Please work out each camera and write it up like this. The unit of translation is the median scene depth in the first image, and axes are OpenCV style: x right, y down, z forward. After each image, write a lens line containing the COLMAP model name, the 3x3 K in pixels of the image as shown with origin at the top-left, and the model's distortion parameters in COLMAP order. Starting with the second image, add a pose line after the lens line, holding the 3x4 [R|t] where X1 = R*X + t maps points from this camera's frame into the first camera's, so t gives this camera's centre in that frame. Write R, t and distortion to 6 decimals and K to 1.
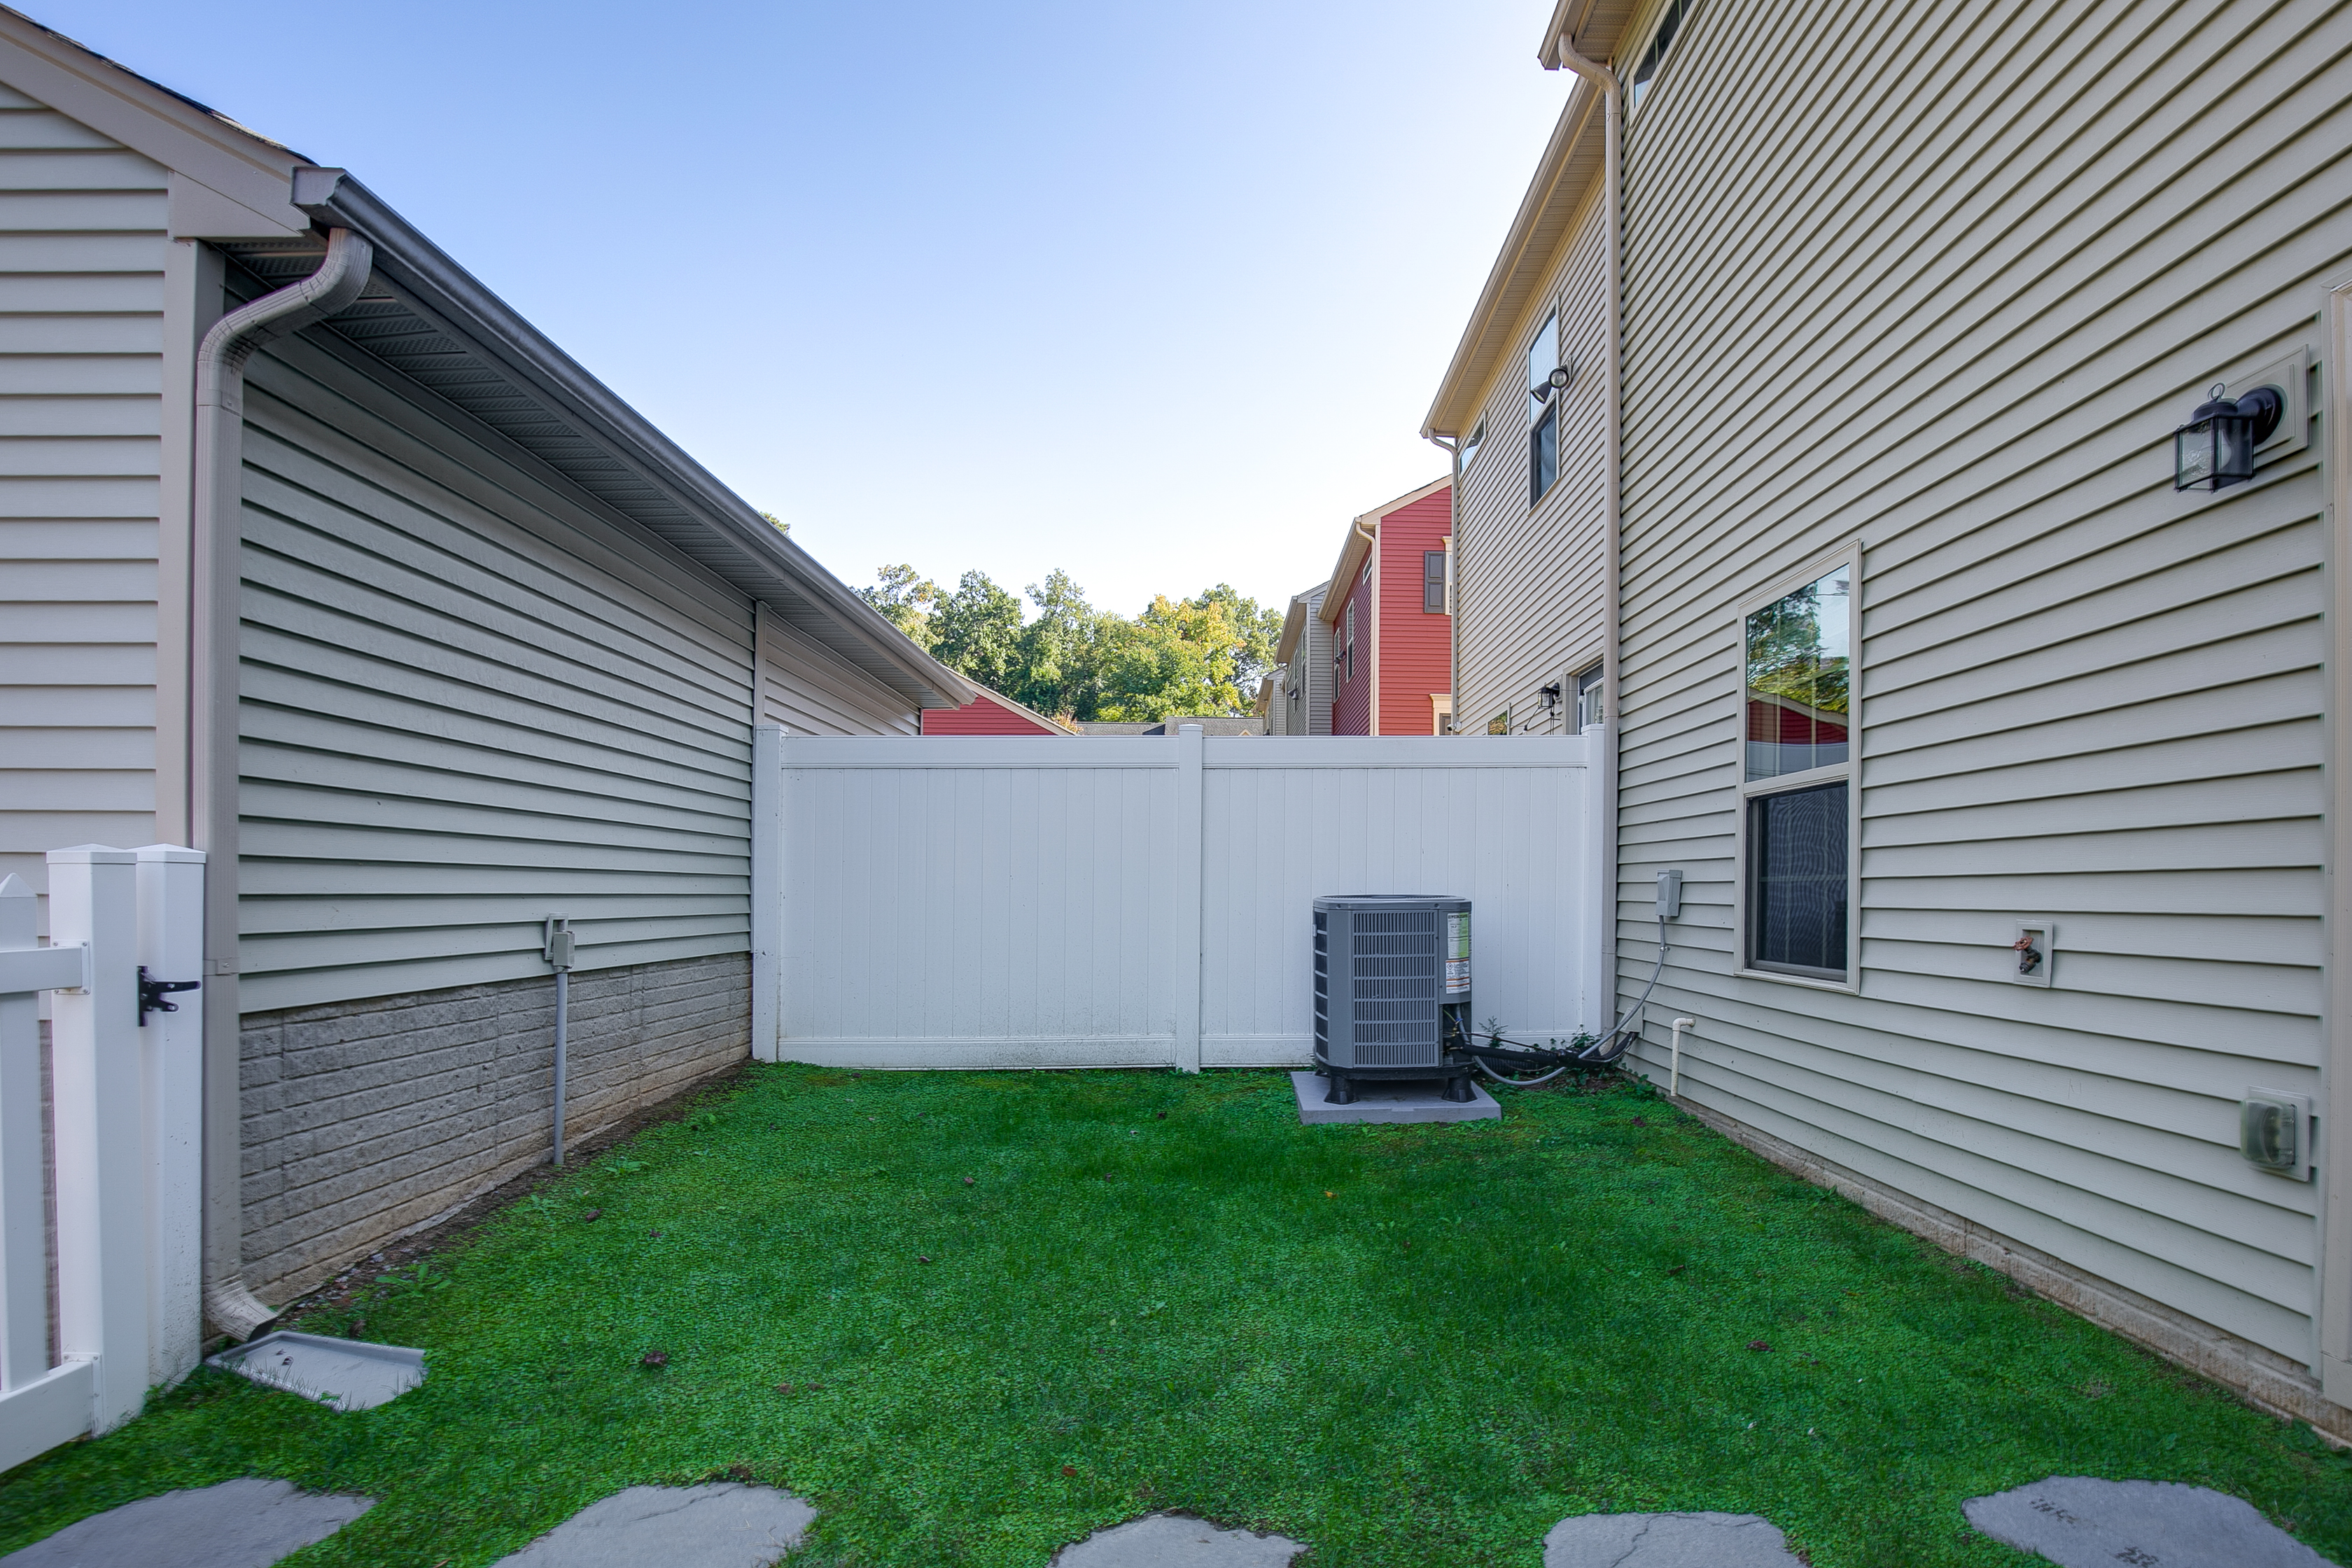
lens RADIAL K [[1113.0, 0, 1262.8], [0, 1113.0, 878.3], [0, 0, 1]] dist [-0.022177, -0.000022]
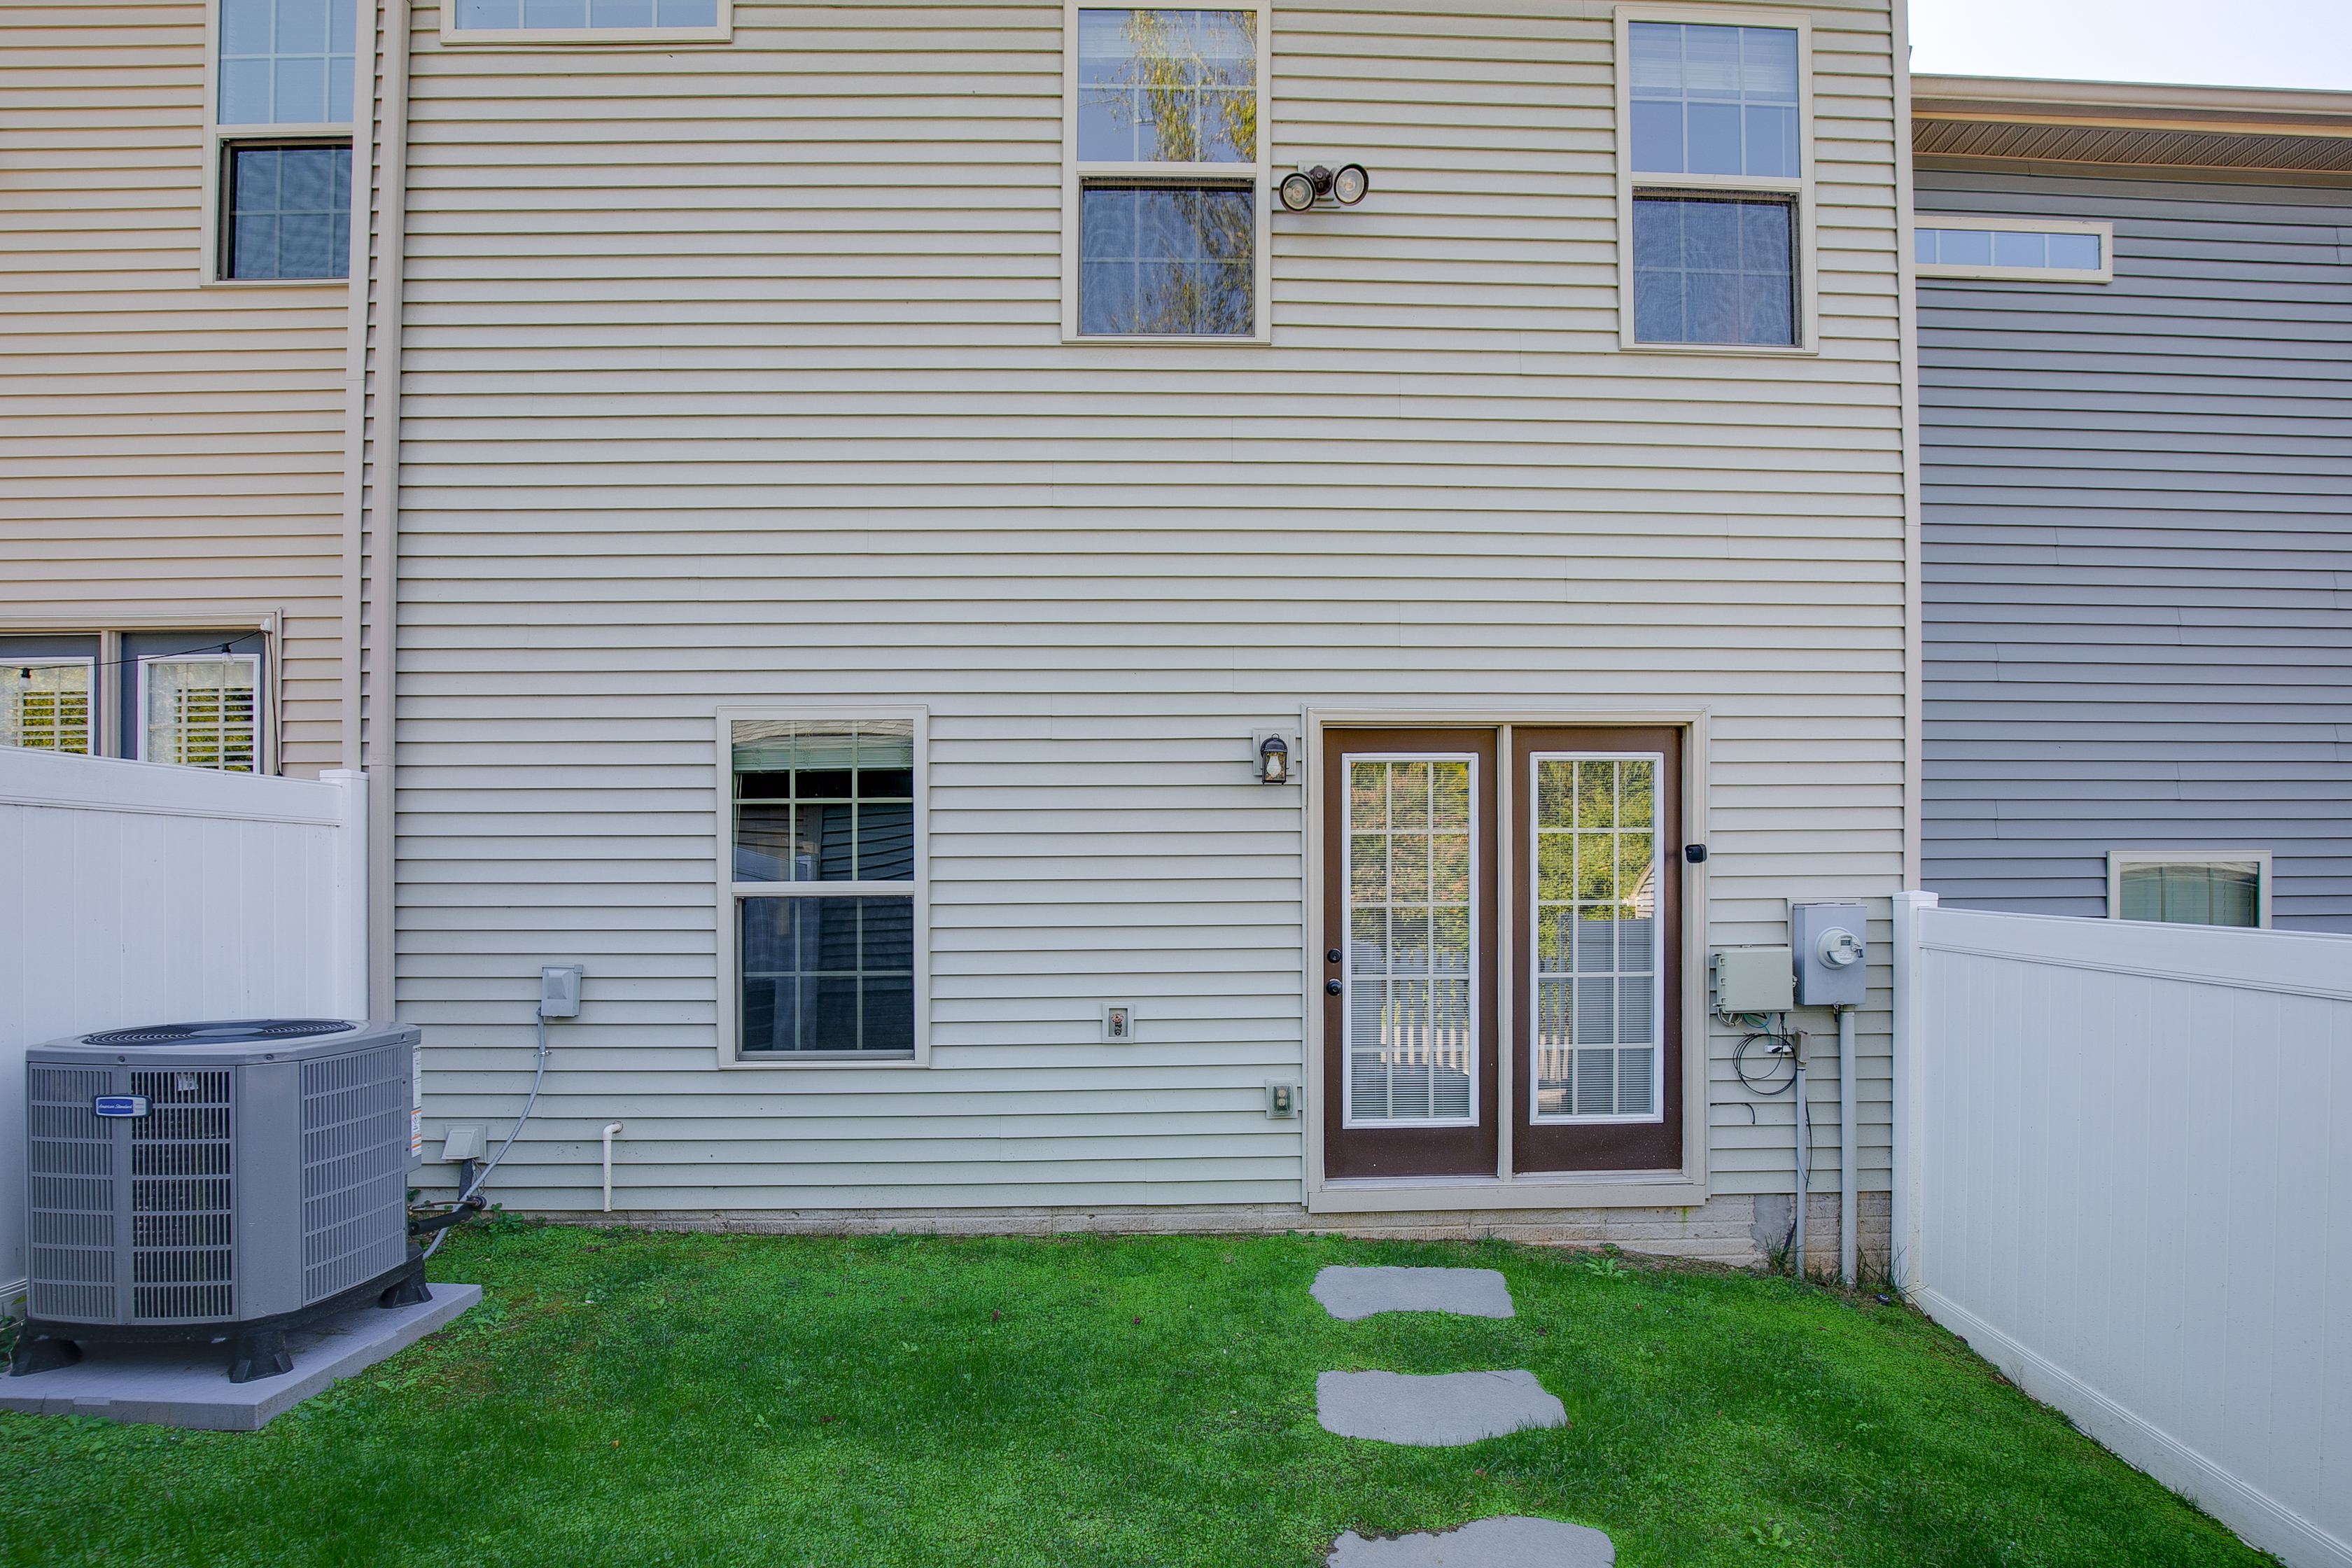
lens RADIAL K [[1113.0, 0, 1262.8], [0, 1113.0, 878.3], [0, 0, 1]] dist [-0.022177, -0.000022]
pose [[0.020199, 0.016461, 0.999660, -0.787338], [-0.004347, 0.999856, -0.016376, -0.099540], [-0.999787, -0.004015, 0.020268, 0.642555]]
